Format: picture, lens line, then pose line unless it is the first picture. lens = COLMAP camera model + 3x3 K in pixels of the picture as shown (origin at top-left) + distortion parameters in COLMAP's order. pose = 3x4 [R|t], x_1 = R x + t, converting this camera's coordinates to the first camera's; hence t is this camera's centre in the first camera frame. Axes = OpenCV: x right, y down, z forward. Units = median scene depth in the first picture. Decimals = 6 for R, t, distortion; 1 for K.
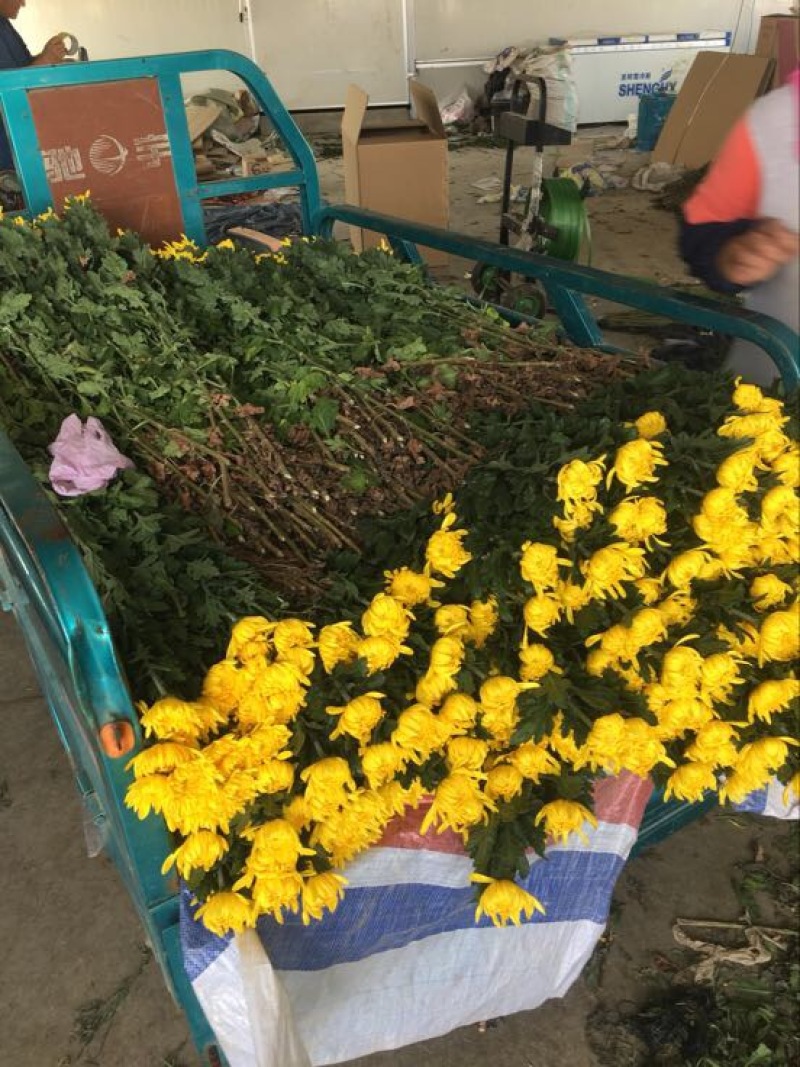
lens RADIAL K [[911.4, 0, 400.0], [0, 911.4, 533.5], [0, 0, 1]] dist [0.091173, -0.126350]
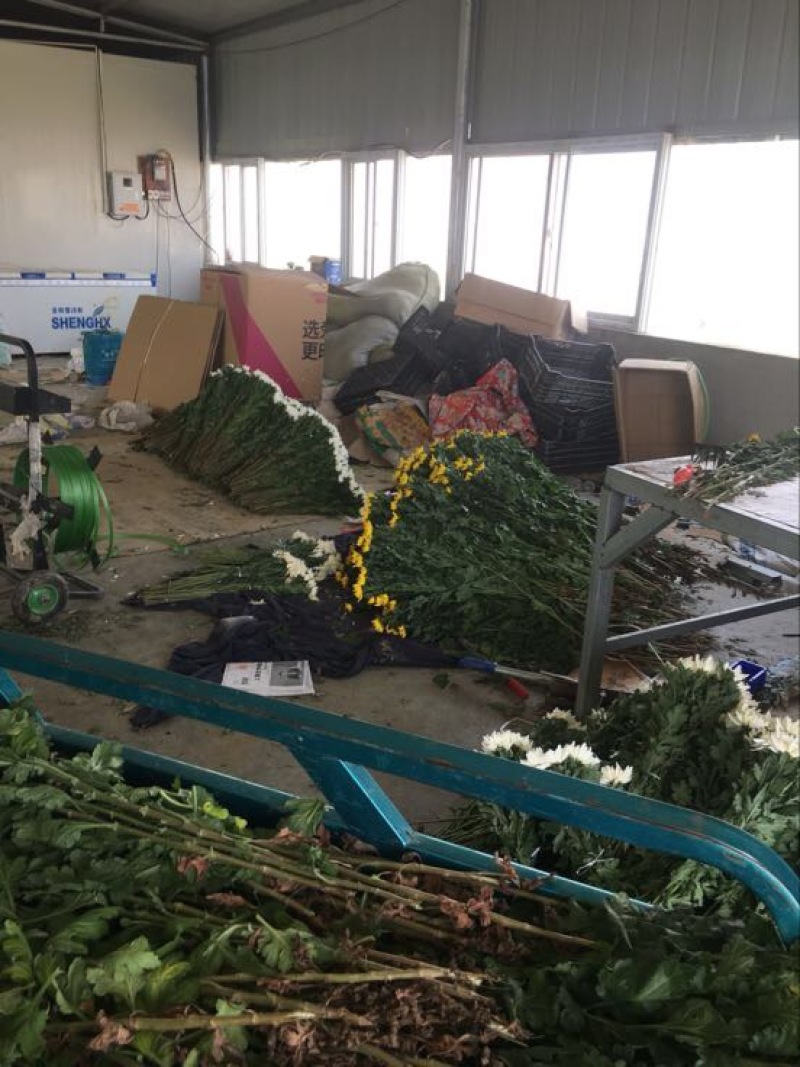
lens RADIAL K [[911.4, 0, 400.0], [0, 911.4, 533.5], [0, 0, 1]] dist [0.091173, -0.126350]
pose [[0.825255, -0.102036, 0.555466, -0.026253], [0.213209, 0.967051, -0.139122, -0.069472], [-0.522968, 0.233242, 0.819818, 0.091001]]
